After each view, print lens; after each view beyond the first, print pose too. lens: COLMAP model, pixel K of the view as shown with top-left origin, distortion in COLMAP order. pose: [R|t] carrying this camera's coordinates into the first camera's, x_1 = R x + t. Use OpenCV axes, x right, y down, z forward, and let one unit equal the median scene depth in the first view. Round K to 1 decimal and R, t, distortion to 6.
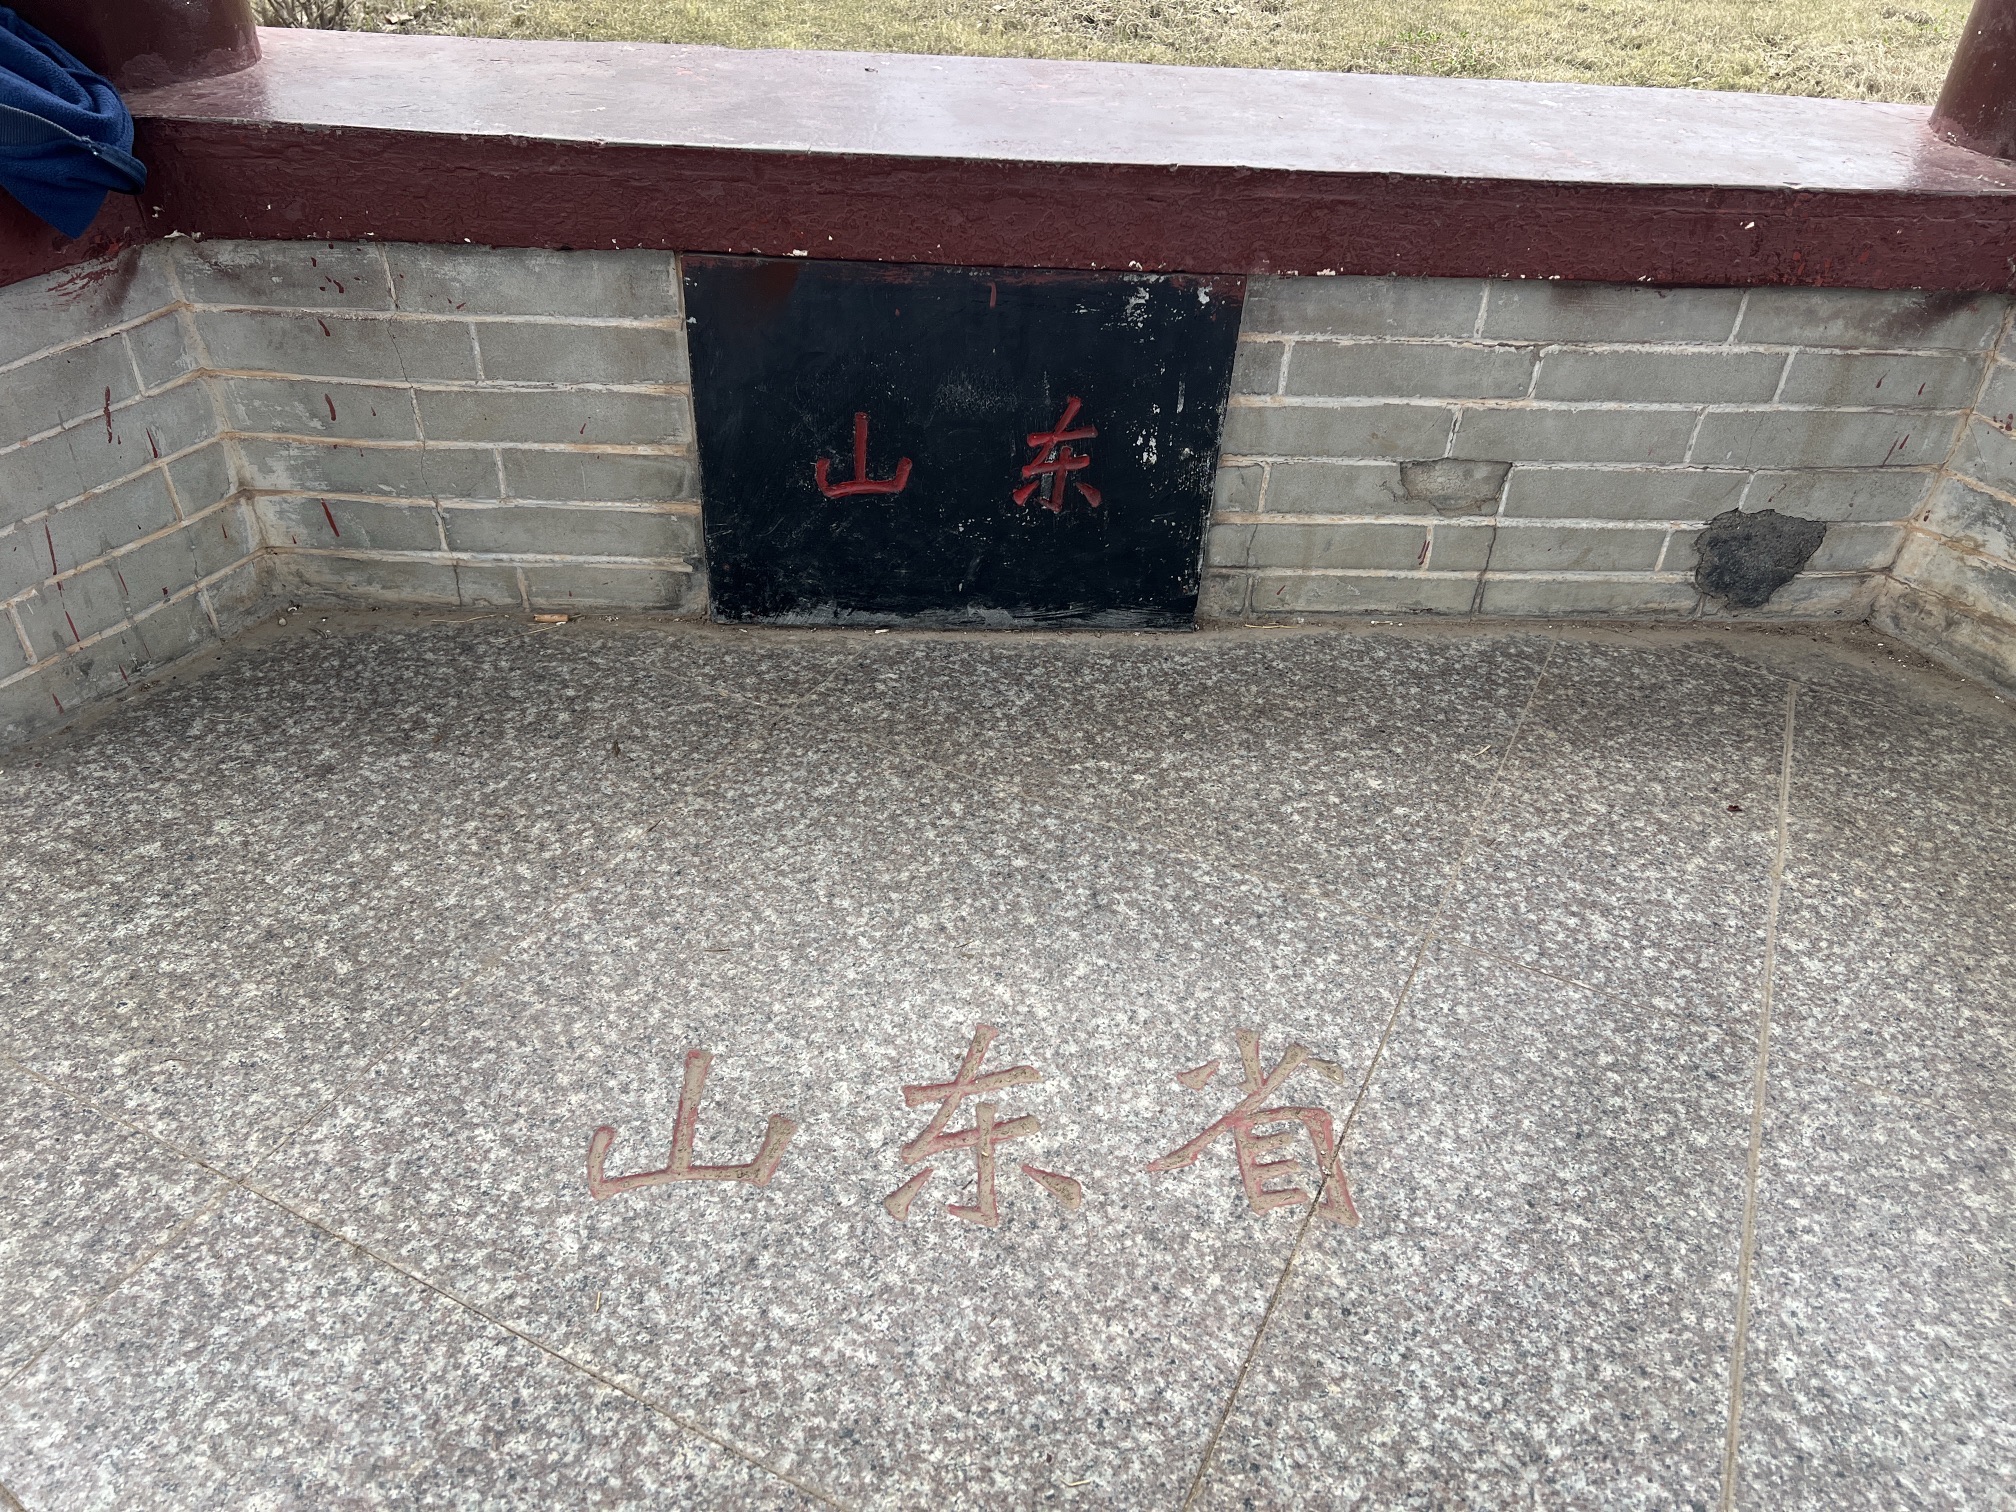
lens RADIAL K [[1502.5, 0, 1025.1], [0, 1502.5, 778.7], [0, 0, 1]] dist [0.050836, -0.057789]
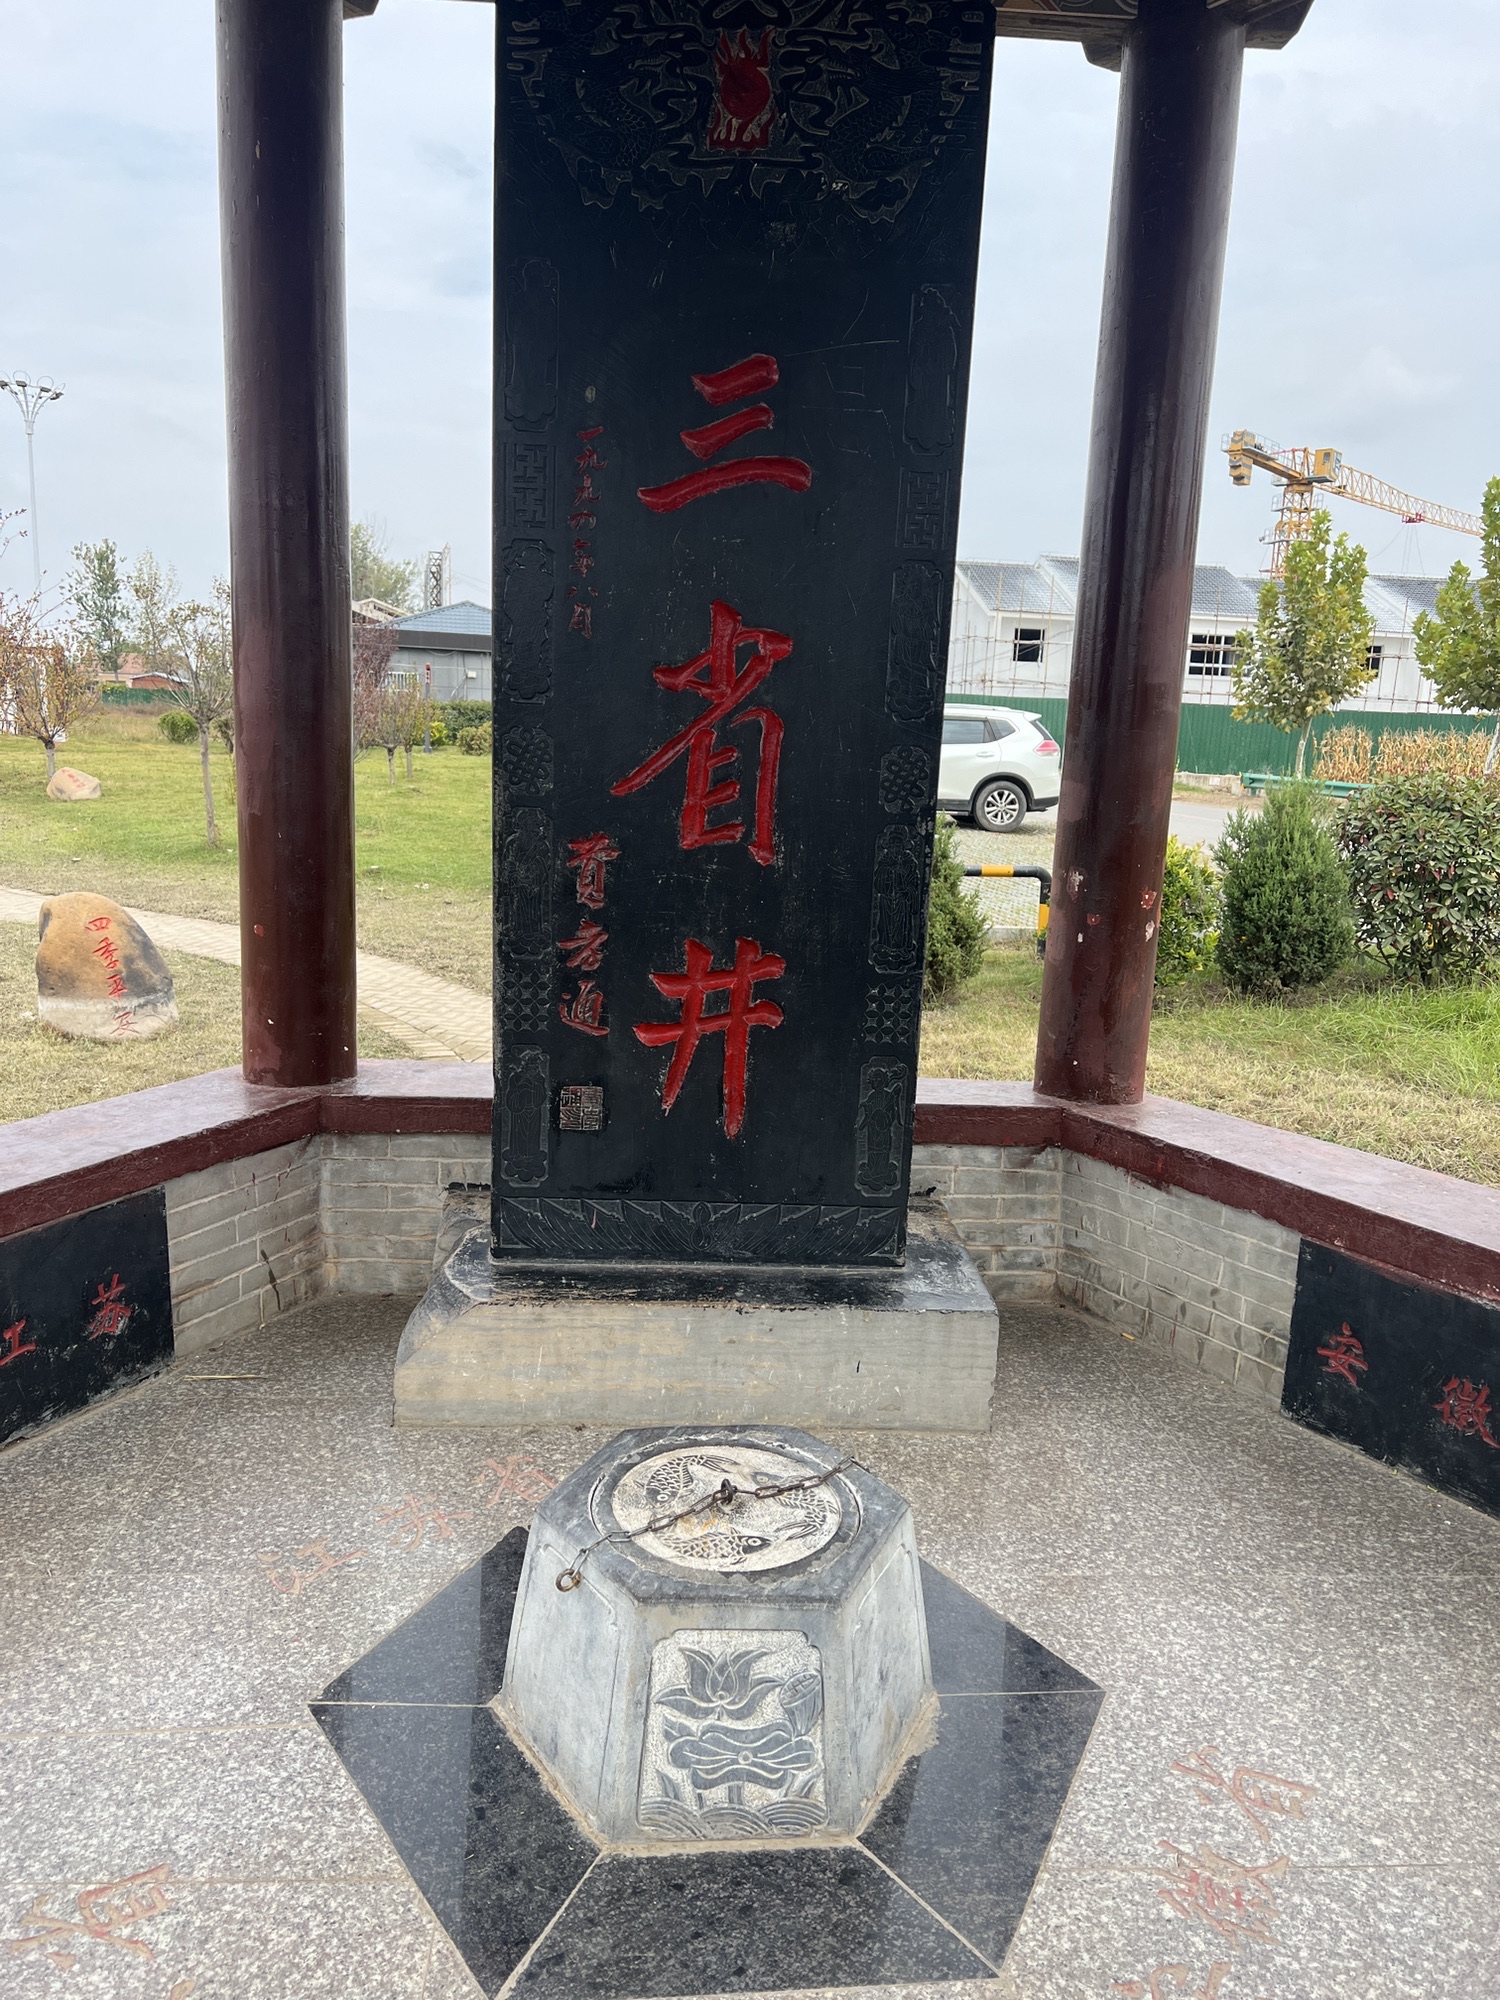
lens RADIAL K [[1490.6, 0, 750.0], [0, 1490.6, 1000.0], [0, 0, 1]] dist [0.050836, -0.057789]
pose [[-0.506834, -0.217685, 0.834106, -1.161245], [0.467975, 0.743122, 0.478299, -0.826113], [-0.723961, 0.632759, -0.274768, 0.303559]]
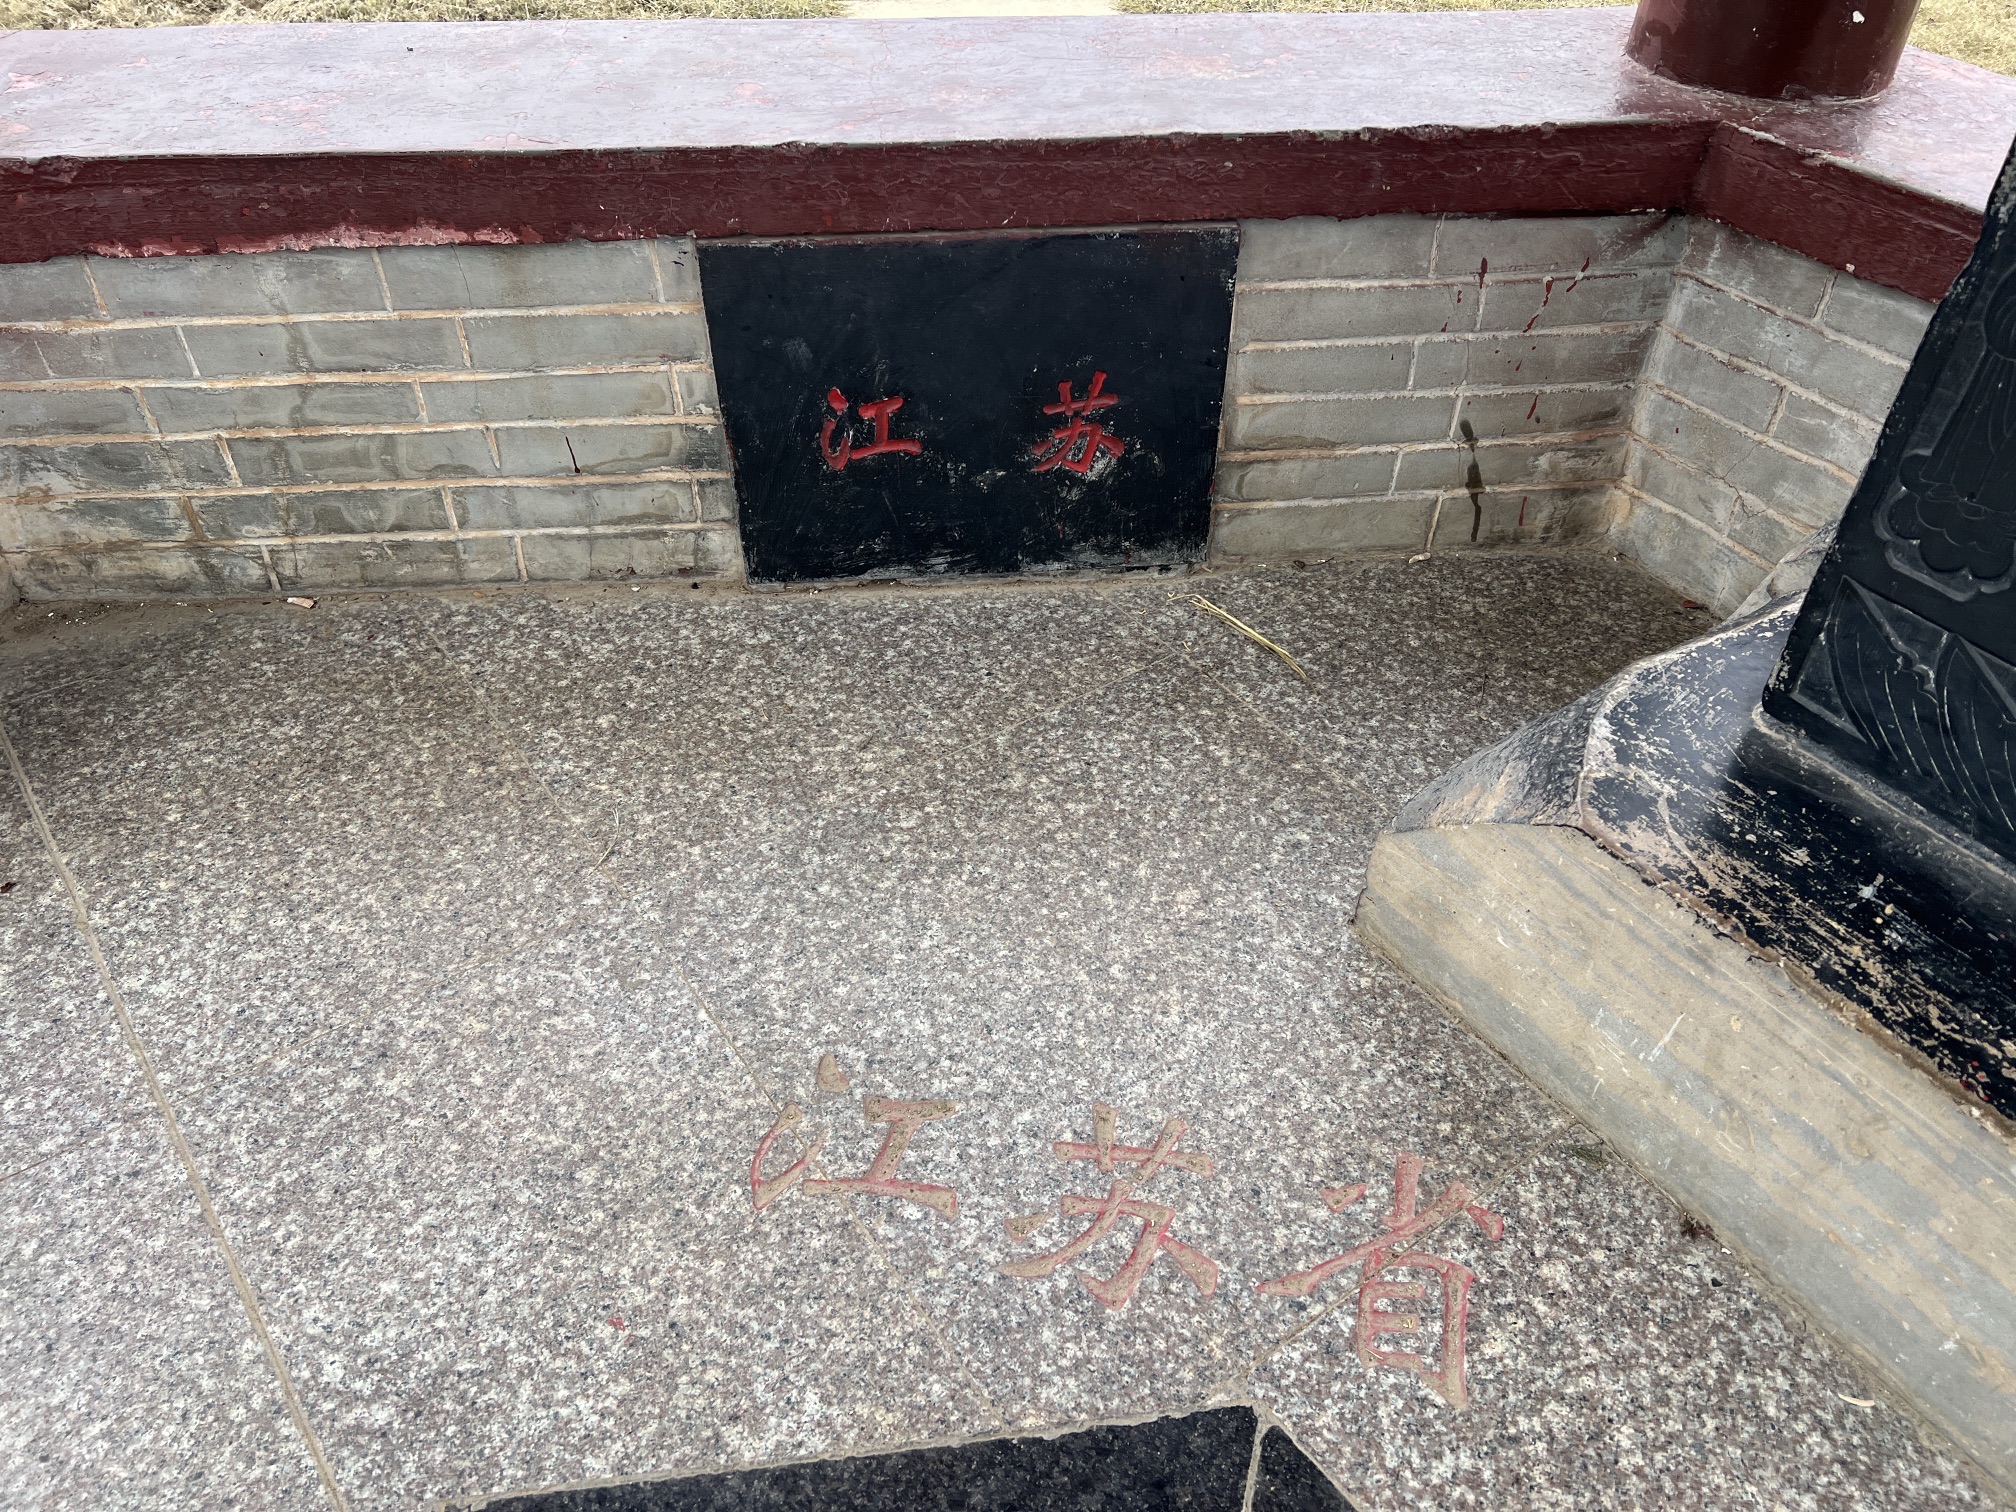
lens RADIAL K [[1502.5, 0, 1025.1], [0, 1502.5, 778.7], [0, 0, 1]] dist [0.050836, -0.057789]
pose [[0.457030, -0.623903, 0.633931, 0.244487], [0.531061, 0.763148, 0.368211, -0.051063], [-0.713511, 0.168372, 0.680112, -0.110198]]
